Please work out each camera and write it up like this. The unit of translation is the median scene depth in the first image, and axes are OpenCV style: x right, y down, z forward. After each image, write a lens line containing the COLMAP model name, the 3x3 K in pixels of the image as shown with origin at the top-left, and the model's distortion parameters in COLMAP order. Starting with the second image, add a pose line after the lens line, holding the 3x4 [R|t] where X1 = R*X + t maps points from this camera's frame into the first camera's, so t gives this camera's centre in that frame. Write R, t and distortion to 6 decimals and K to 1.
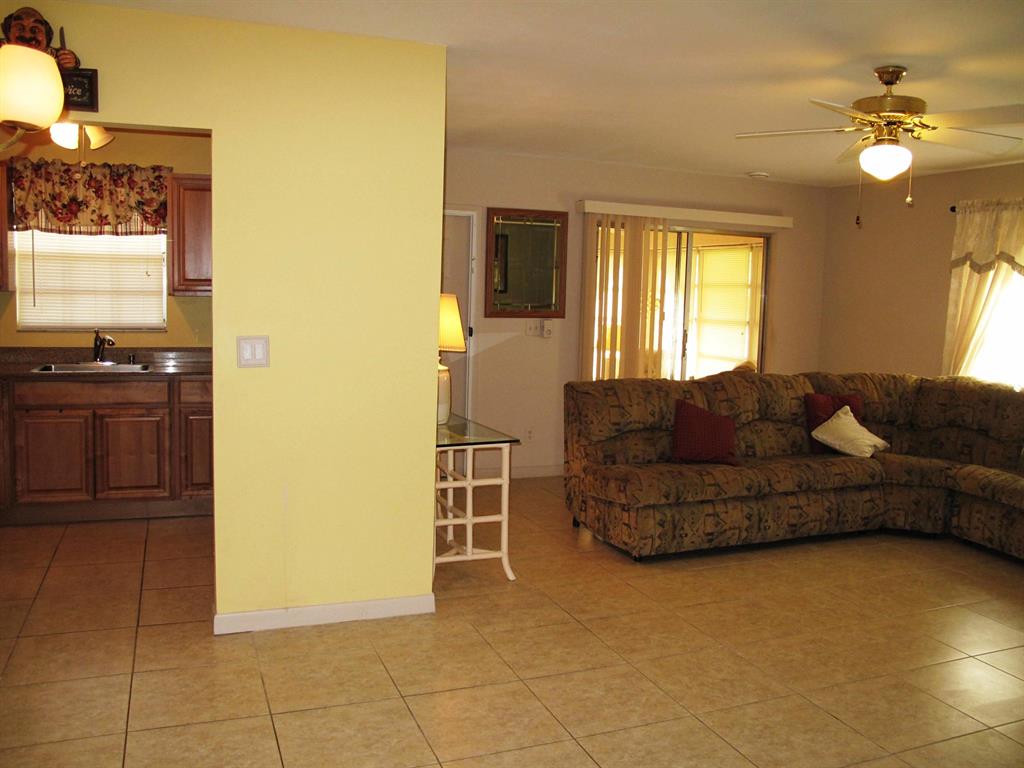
lens RADIAL K [[852.4, 0, 506.9], [0, 852.4, 375.7], [0, 0, 1]] dist [-0.145193, 0.103462]
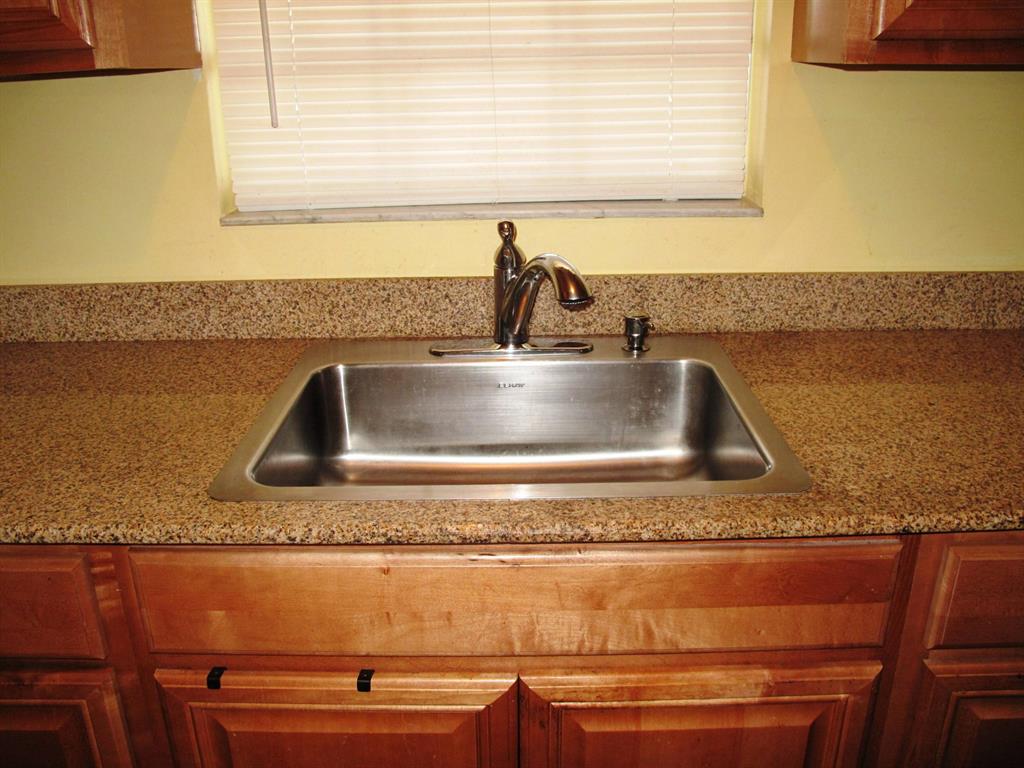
lens RADIAL K [[852.4, 0, 509.6], [0, 852.4, 387.3], [0, 0, 1]] dist [-0.145193, 0.103462]
pose [[0.922412, 0.102084, -0.372472, -0.420581], [0.005354, 0.960962, 0.276630, -0.080615], [0.386171, -0.257161, 0.885856, 0.813417]]
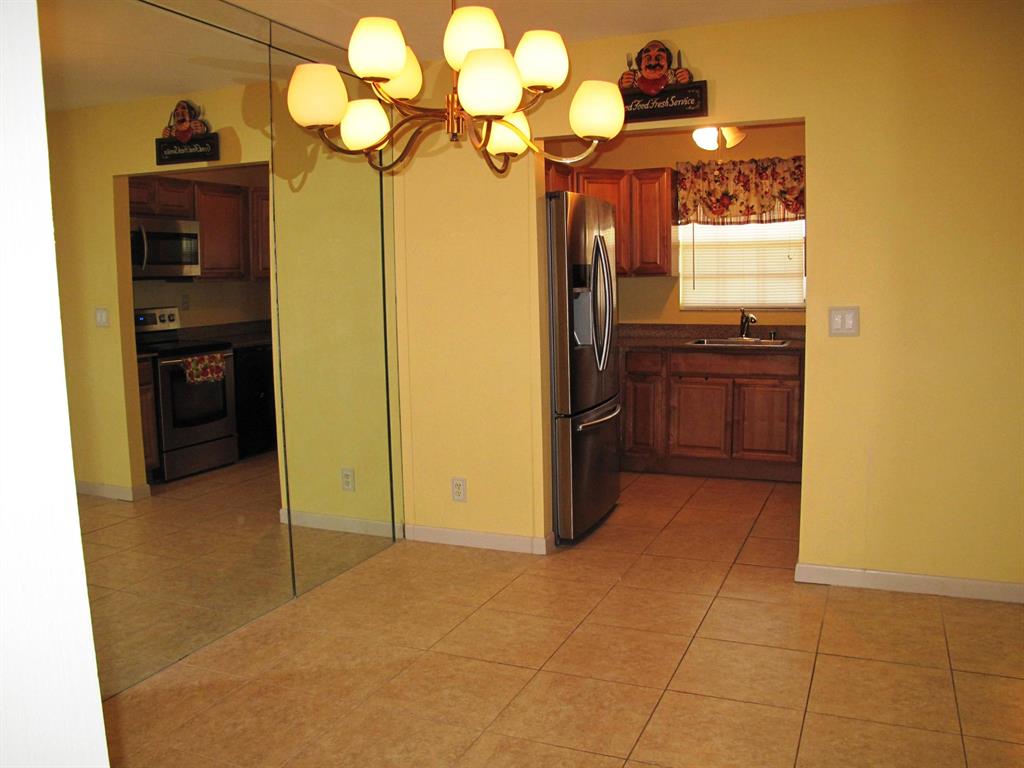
lens RADIAL K [[852.4, 0, 519.4], [0, 852.4, 385.2], [0, 0, 1]] dist [-0.145193, 0.103462]
pose [[0.709123, 0.044511, -0.703679, 0.103212], [-0.028820, 0.999001, 0.034149, 0.018319], [0.704496, -0.003936, 0.709697, -0.024442]]
